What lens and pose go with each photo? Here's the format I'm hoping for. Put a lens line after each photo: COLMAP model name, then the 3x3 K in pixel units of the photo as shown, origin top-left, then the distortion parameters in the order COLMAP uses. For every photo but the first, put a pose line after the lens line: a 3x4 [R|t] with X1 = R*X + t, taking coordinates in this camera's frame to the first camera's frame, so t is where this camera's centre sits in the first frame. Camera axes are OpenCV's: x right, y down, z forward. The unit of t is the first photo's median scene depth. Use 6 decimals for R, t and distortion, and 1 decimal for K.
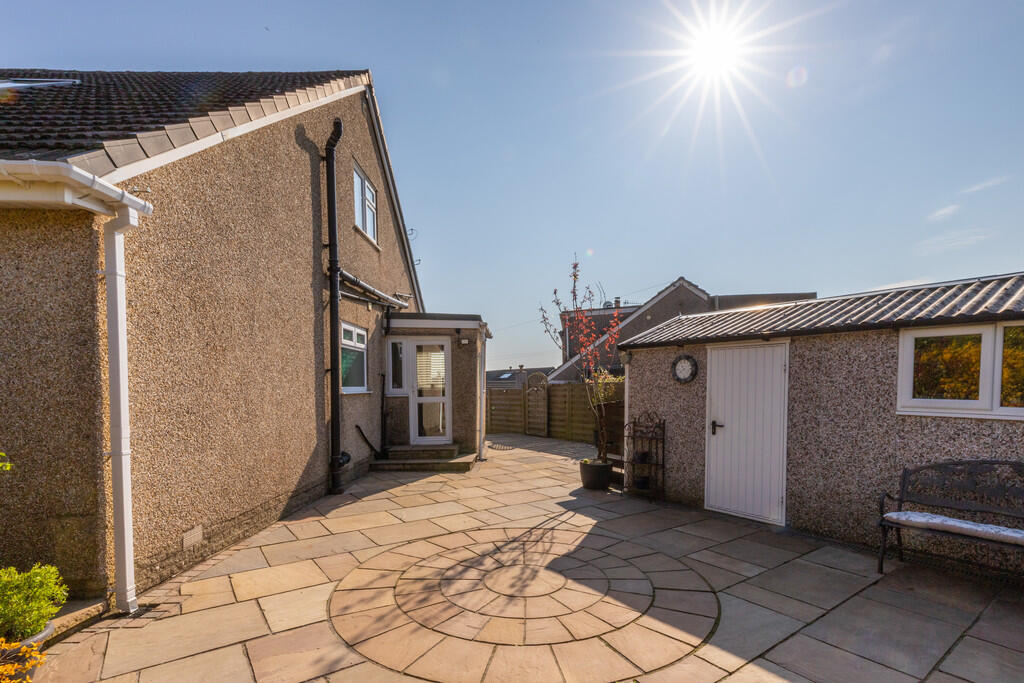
lens RADIAL K [[468.8, 0, 508.3], [0, 468.8, 349.3], [0, 0, 1]] dist [0.002169, 0.000220]
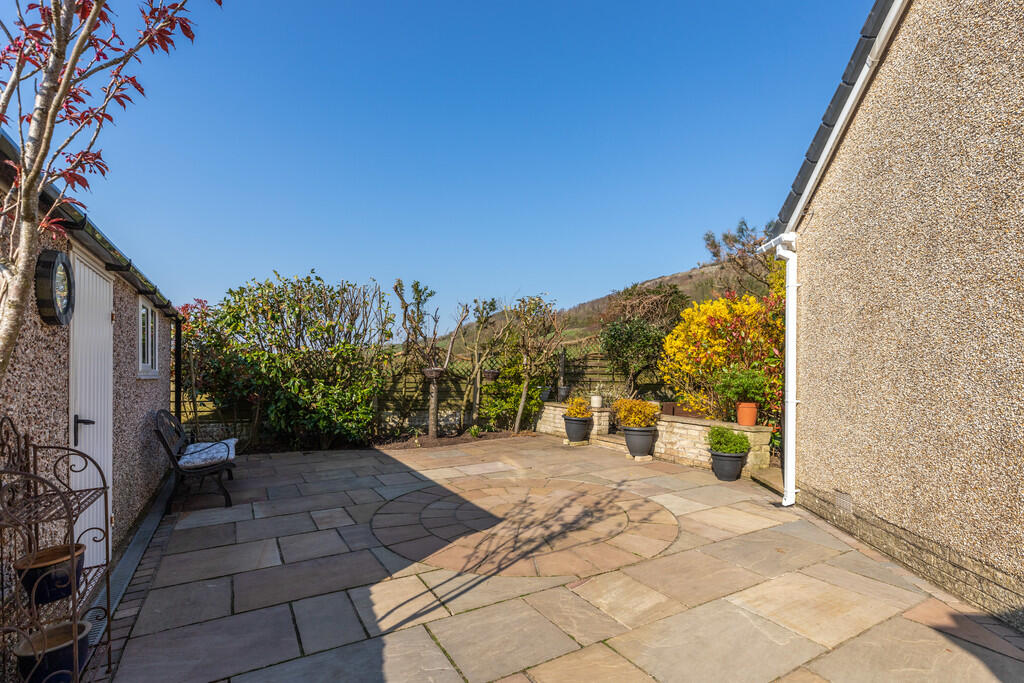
lens RADIAL K [[468.8, 0, 508.3], [0, 468.8, 349.3], [0, 0, 1]] dist [0.002169, 0.000220]
pose [[-0.996948, 0.013841, 0.076834, -0.023476], [0.003027, 0.990273, -0.139105, 0.221094], [-0.078012, -0.138447, -0.987292, 2.042880]]
